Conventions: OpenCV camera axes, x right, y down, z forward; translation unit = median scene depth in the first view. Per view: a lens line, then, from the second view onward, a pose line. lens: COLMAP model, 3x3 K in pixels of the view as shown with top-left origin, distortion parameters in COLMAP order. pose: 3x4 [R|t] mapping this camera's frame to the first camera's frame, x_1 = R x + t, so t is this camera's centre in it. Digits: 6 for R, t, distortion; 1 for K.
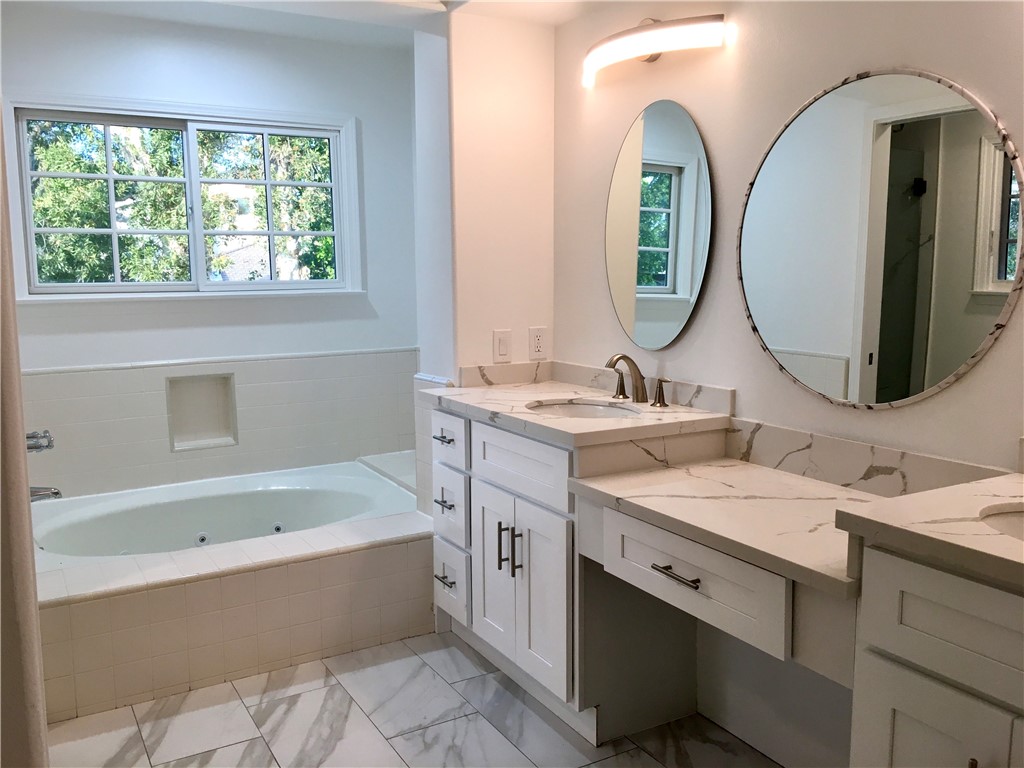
lens RADIAL K [[882.2, 0, 512.8], [0, 882.2, 381.9], [0, 0, 1]] dist [0.055085, -0.064002]
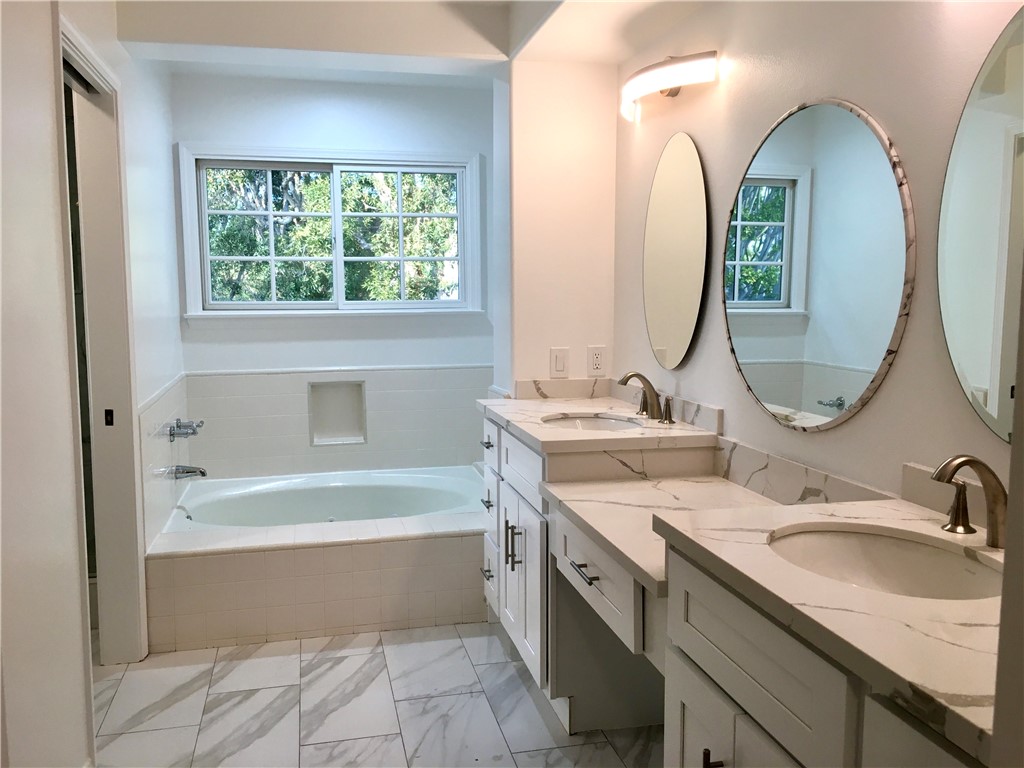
lens RADIAL K [[882.2, 0, 516.7], [0, 882.2, 383.3], [0, 0, 1]] dist [0.055085, -0.064002]
pose [[0.956315, 0.035531, -0.290172, 0.298929], [-0.041894, 0.998998, -0.015743, 0.004442], [0.289322, 0.027212, 0.956845, -0.053451]]
